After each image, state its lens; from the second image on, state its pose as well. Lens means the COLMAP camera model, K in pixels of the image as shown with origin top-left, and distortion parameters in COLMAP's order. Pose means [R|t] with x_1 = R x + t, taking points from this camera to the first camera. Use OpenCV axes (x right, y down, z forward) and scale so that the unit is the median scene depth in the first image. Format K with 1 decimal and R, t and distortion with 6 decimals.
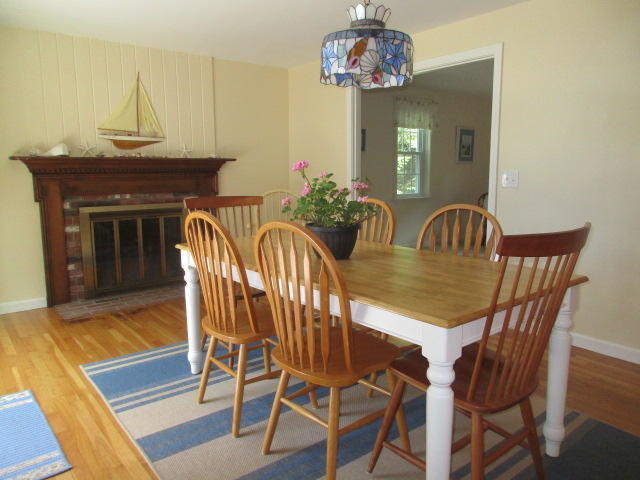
lens RADIAL K [[481.0, 0, 320.0], [0, 481.0, 240.0], [0, 0, 1]] dist [-0.004031, -0.004416]
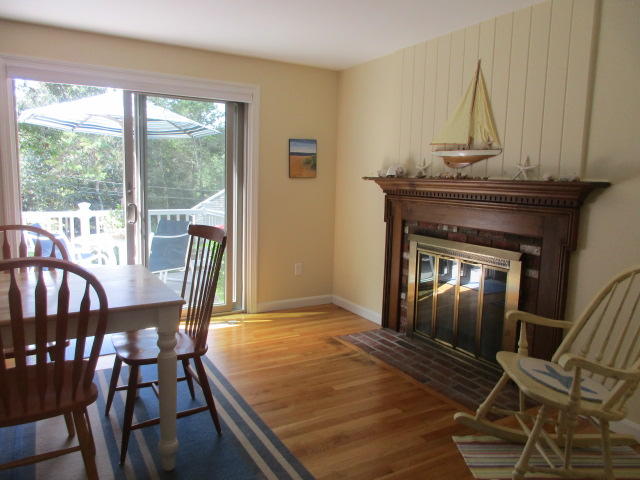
lens RADIAL K [[481.0, 0, 320.0], [0, 481.0, 240.0], [0, 0, 1]] dist [-0.004031, -0.004416]
pose [[-0.147748, 0.132344, -0.980130, 0.394052], [-0.166482, 0.973538, 0.156550, -0.163299], [0.974912, 0.186304, -0.121805, 0.916097]]
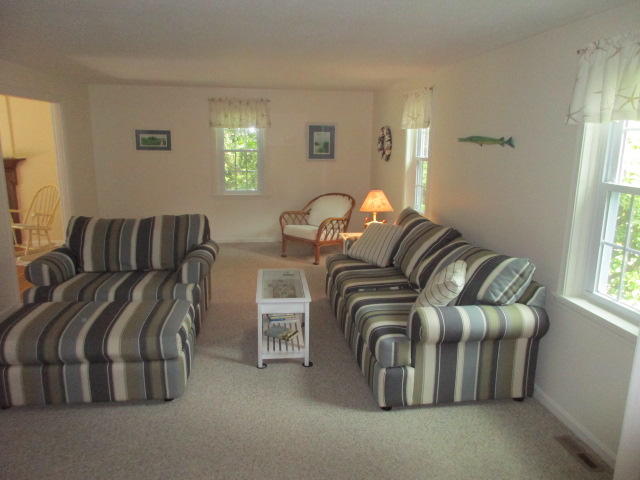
lens RADIAL K [[481.0, 0, 320.0], [0, 481.0, 240.0], [0, 0, 1]] dist [-0.004031, -0.004416]
pose [[0.860226, 0.118457, -0.495963, 1.380106], [-0.087510, 0.992507, 0.085272, -0.151432], [0.502348, -0.029952, 0.864147, 0.308250]]
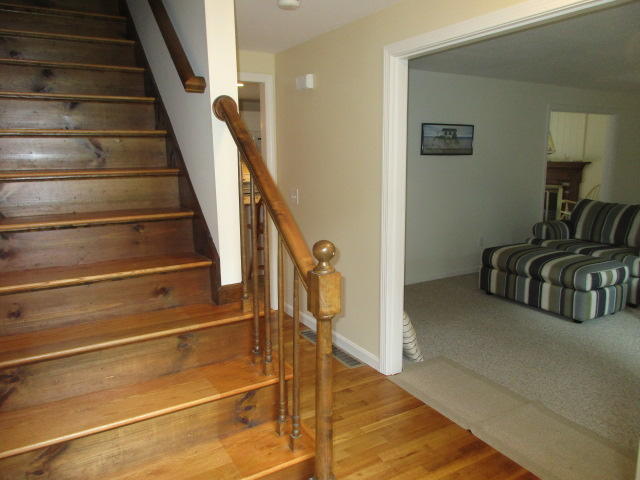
lens RADIAL K [[481.0, 0, 320.0], [0, 481.0, 240.0], [0, 0, 1]] dist [-0.004031, -0.004416]
pose [[-0.146352, 0.170431, -0.974440, 1.865260], [-0.138261, 0.971854, 0.190745, -0.110299], [0.979523, 0.162643, -0.118669, 0.385186]]
